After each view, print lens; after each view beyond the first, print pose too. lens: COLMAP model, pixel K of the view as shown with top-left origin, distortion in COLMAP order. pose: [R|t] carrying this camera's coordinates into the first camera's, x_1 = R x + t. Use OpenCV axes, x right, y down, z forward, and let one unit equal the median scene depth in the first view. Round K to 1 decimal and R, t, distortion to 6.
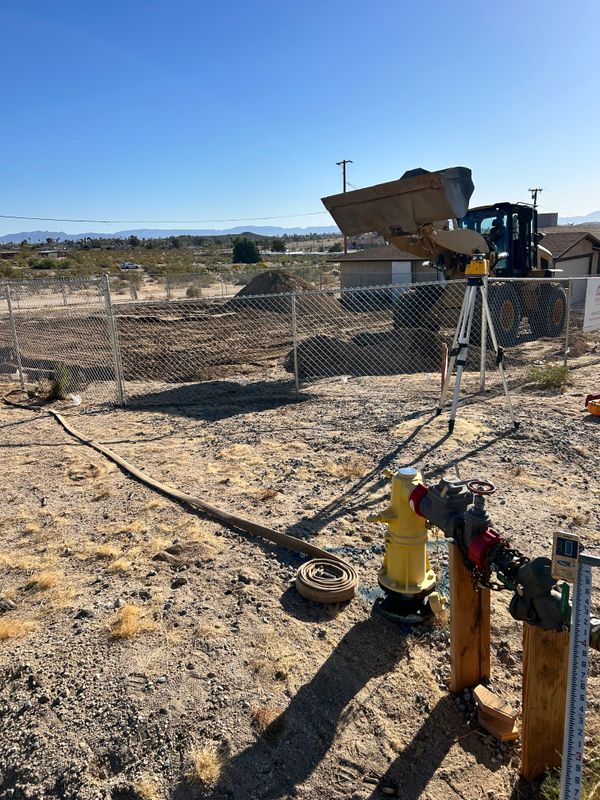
lens RADIAL K [[619.6, 0, 300.0], [0, 619.6, 400.0], [0, 0, 1]] dist [0.034301, -0.040379]
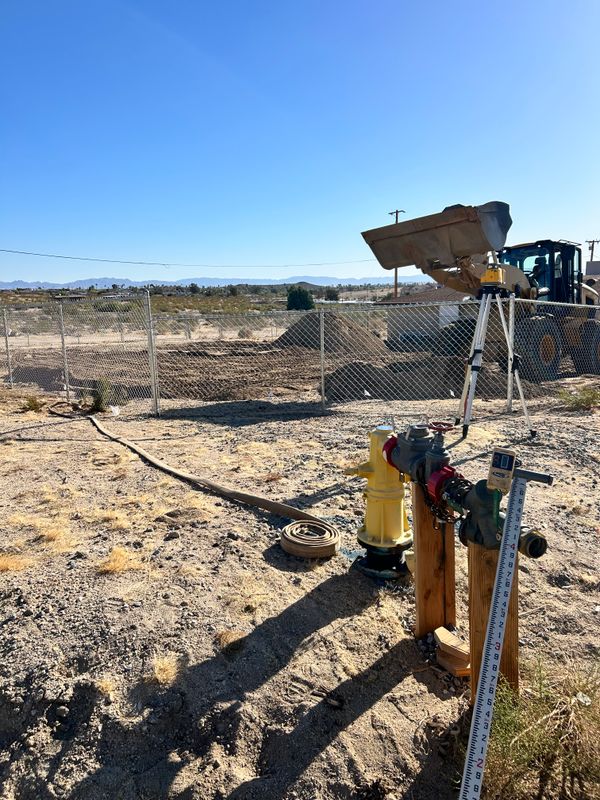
lens RADIAL K [[619.6, 0, 300.0], [0, 619.6, 400.0], [0, 0, 1]] dist [0.034301, -0.040379]
pose [[0.995958, 0.030034, -0.084647, 0.083340], [-0.036655, 0.996296, -0.077792, 0.109645], [0.081997, 0.080580, 0.993370, -0.036536]]
